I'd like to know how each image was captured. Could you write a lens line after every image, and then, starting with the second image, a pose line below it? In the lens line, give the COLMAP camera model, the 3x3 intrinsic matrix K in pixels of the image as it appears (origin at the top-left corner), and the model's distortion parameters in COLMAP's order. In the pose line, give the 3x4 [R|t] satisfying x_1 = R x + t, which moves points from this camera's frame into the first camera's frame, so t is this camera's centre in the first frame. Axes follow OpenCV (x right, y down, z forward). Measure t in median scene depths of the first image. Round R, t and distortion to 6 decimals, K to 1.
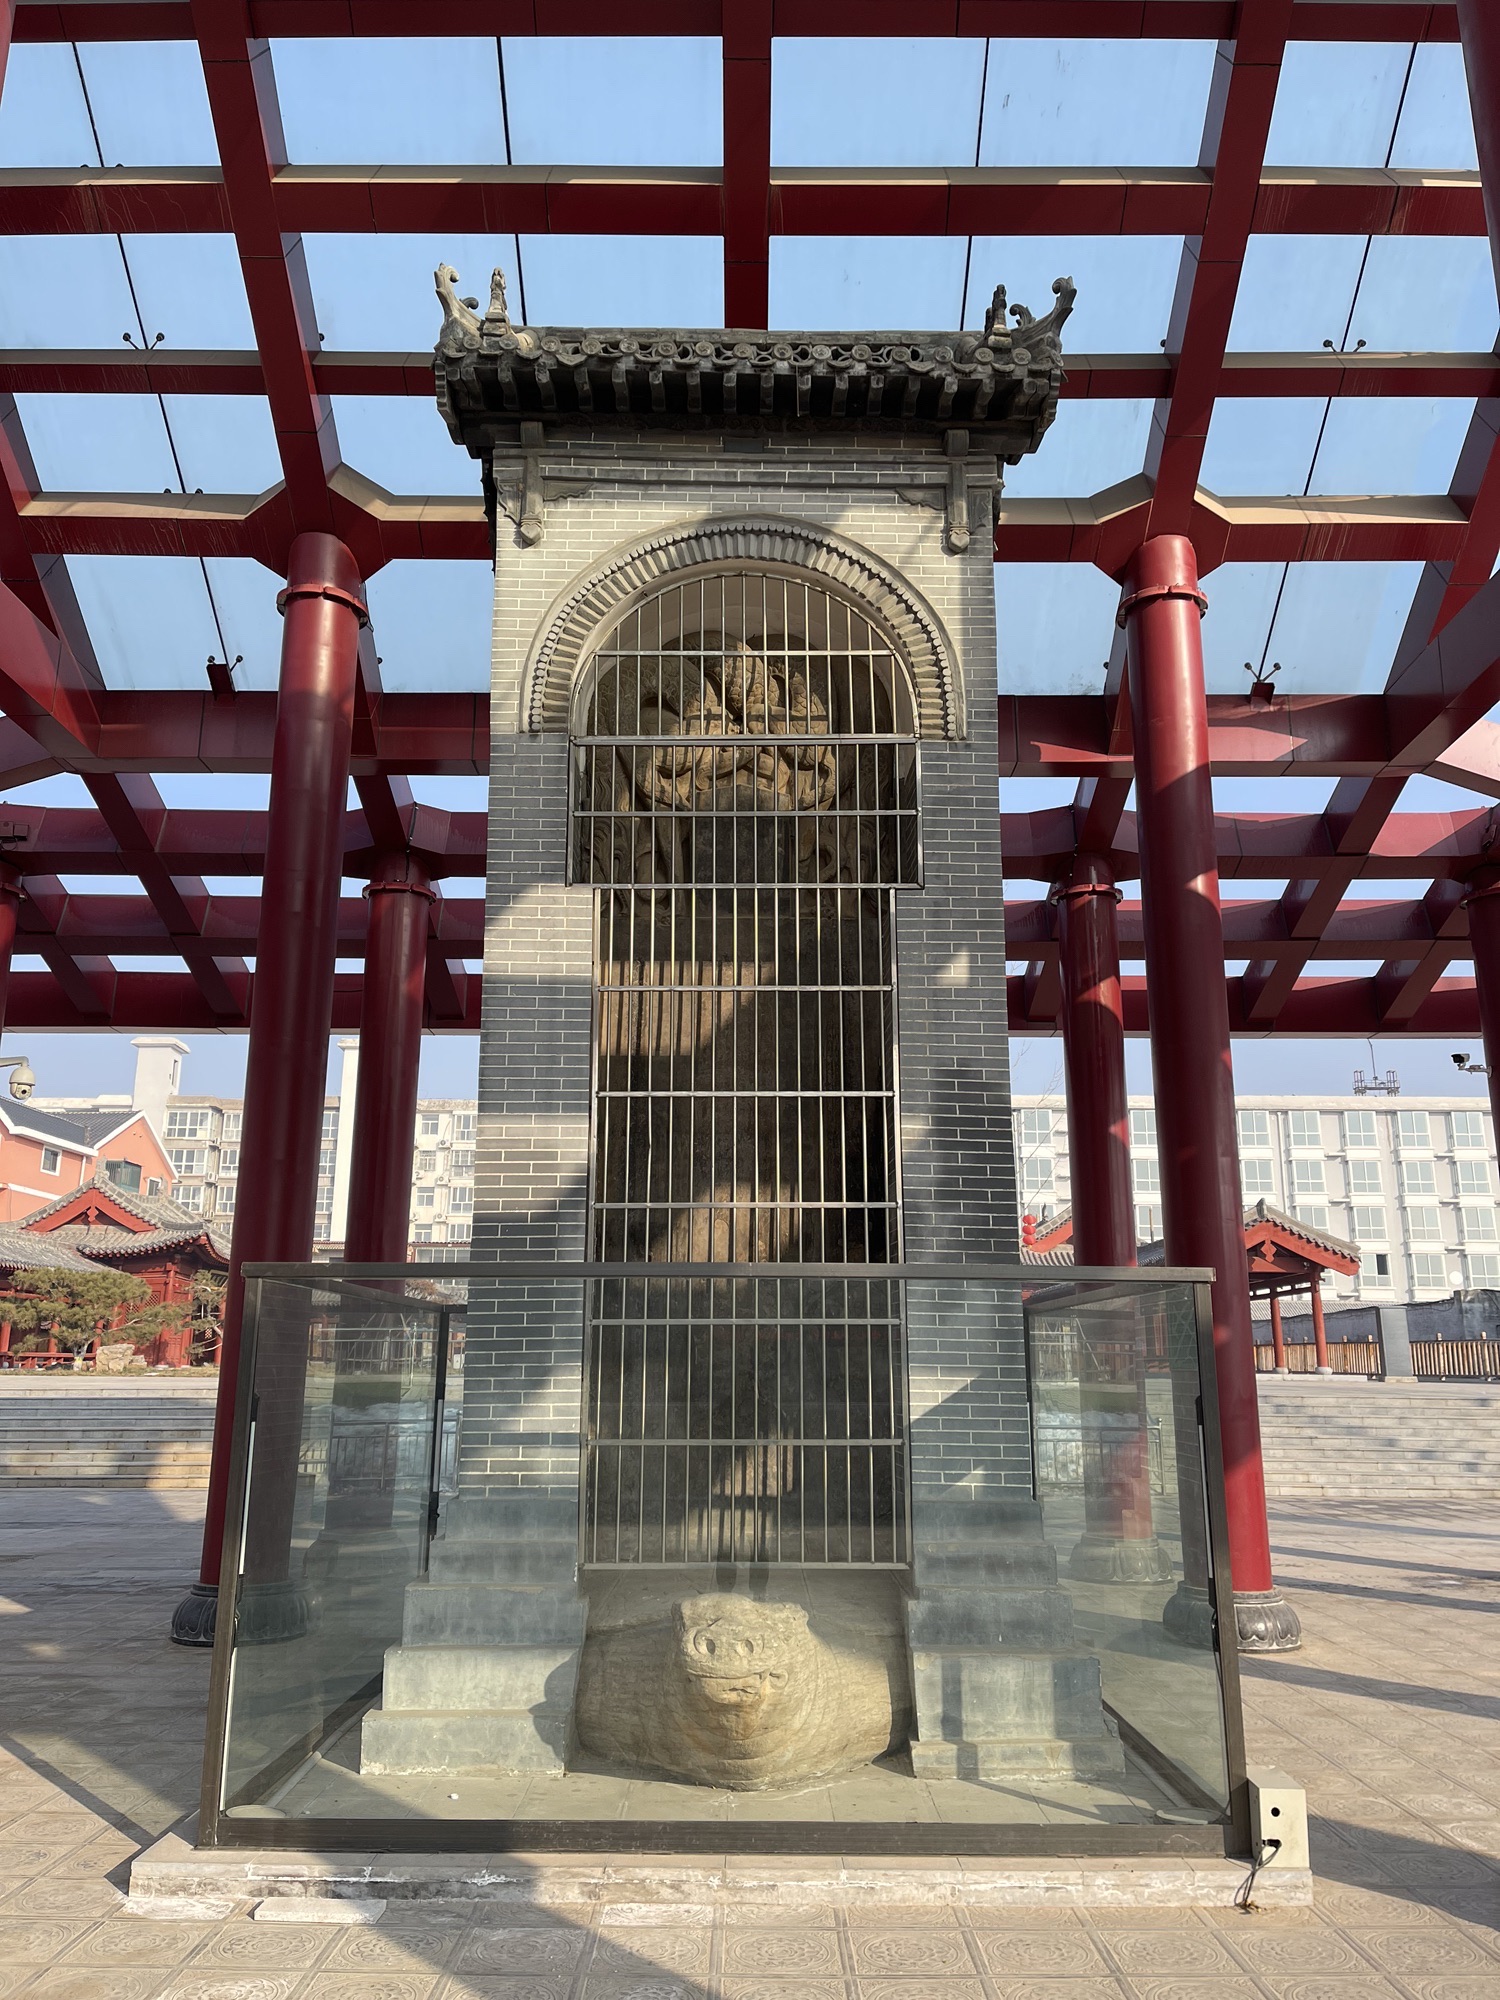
lens RADIAL K [[1502.3, 0, 750.0], [0, 1502.3, 1000.0], [0, 0, 1]] dist [0.003885, 0.000729]
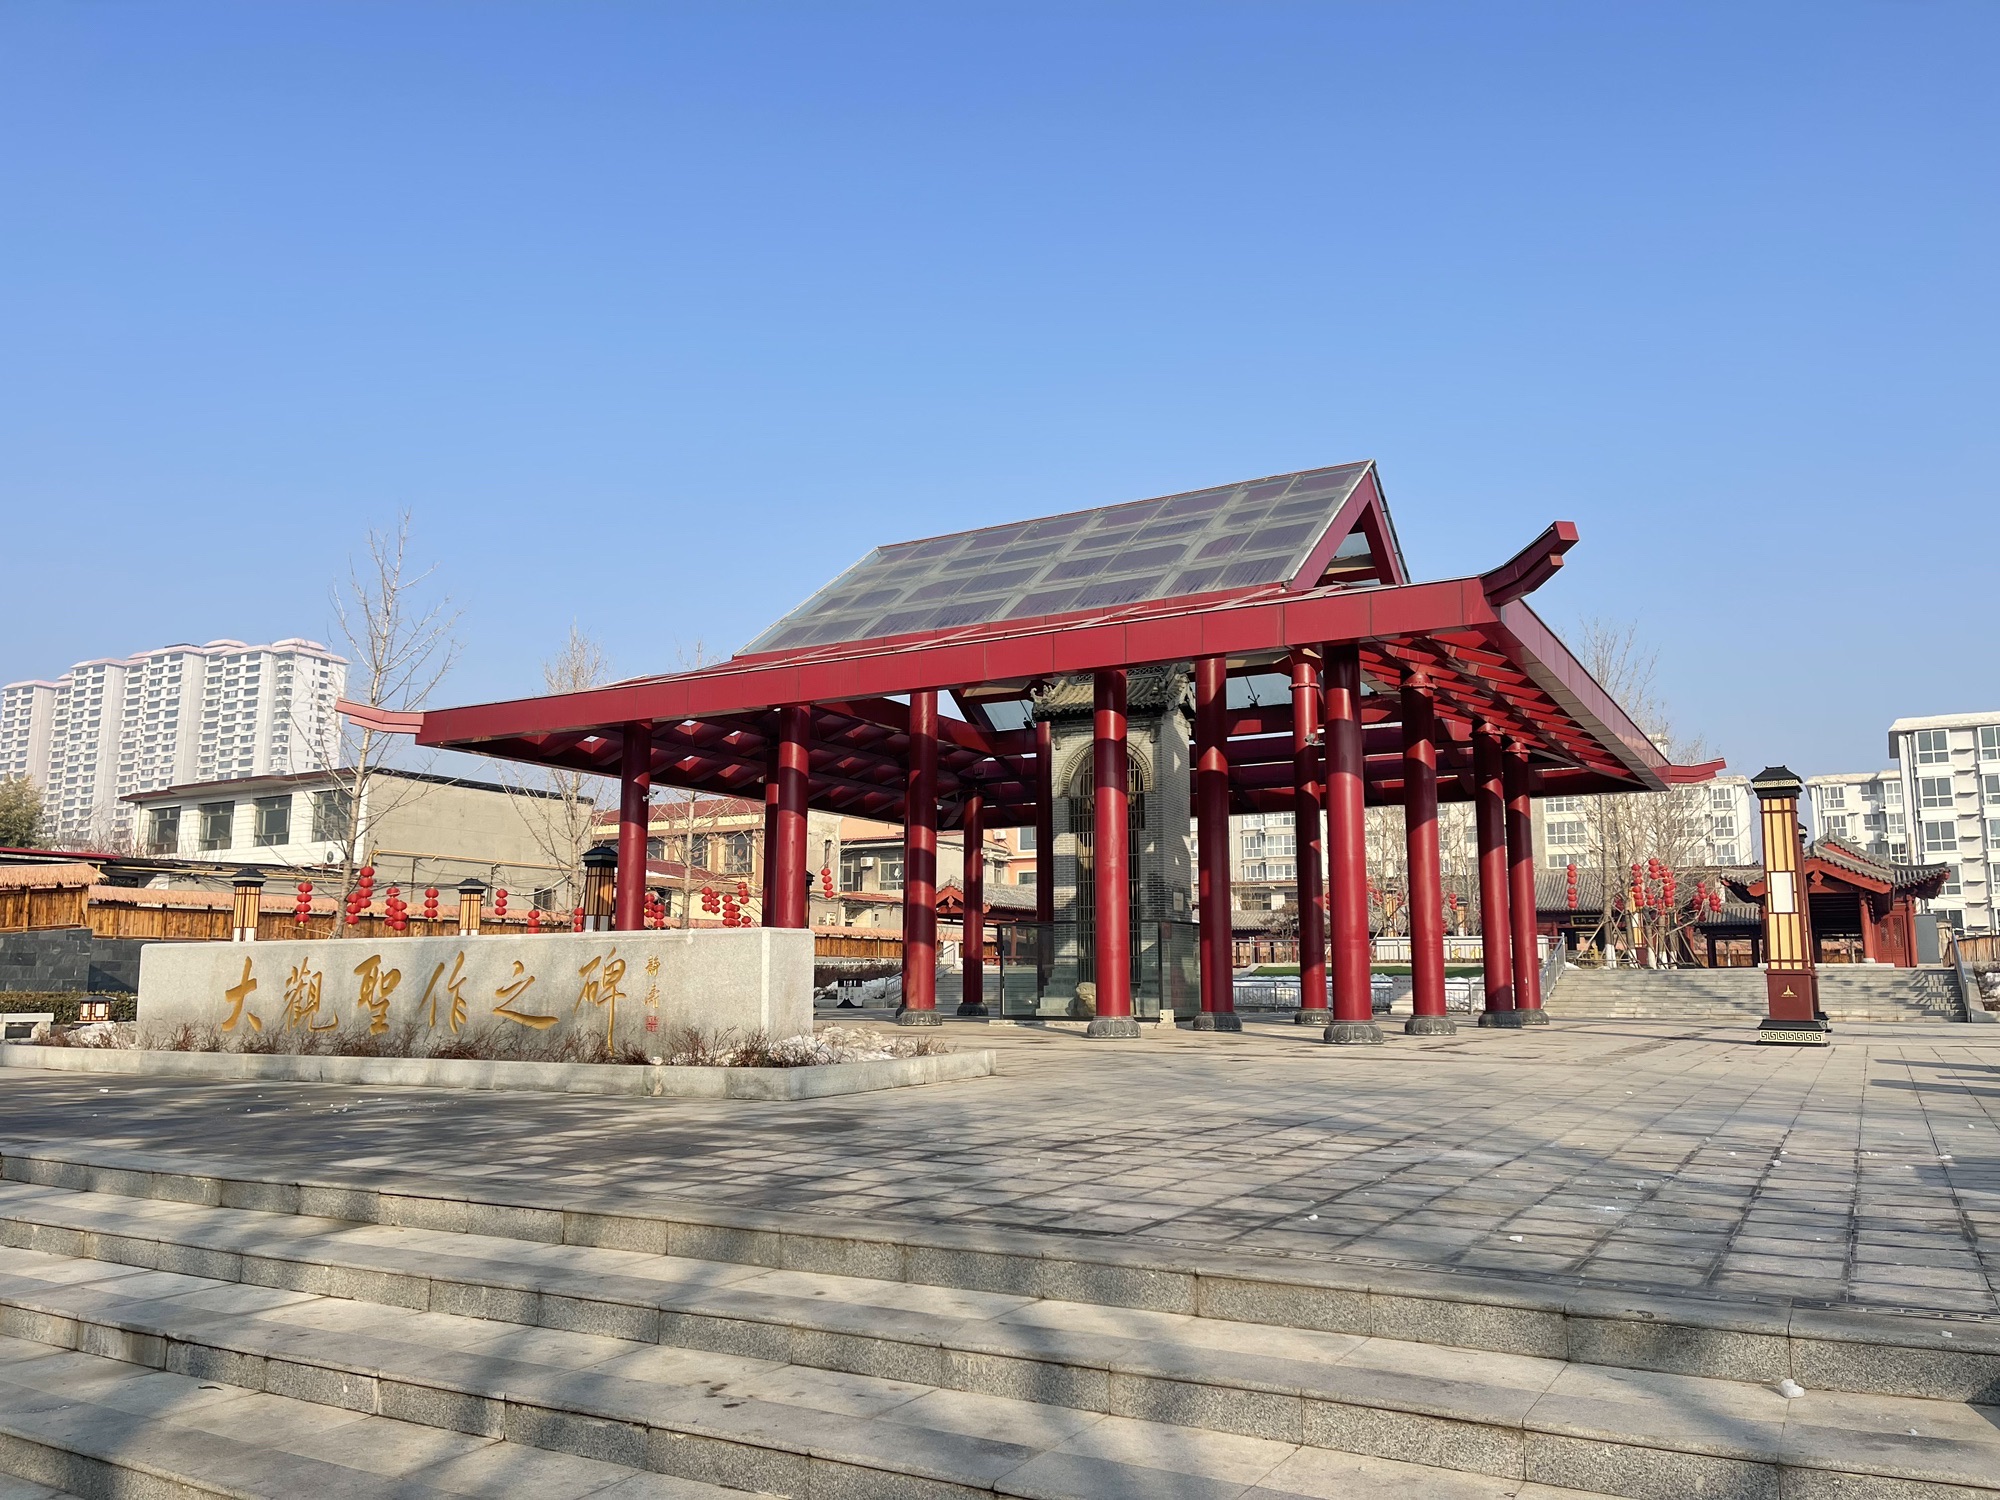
lens RADIAL K [[1502.3, 0, 1000.0], [0, 1502.3, 750.0], [0, 0, 1]] dist [0.003885, 0.000729]
pose [[0.870067, -0.079096, -0.486547, 1.617271], [0.119887, 0.991360, 0.053225, -0.502677], [0.478133, -0.104640, 0.872032, -2.525702]]
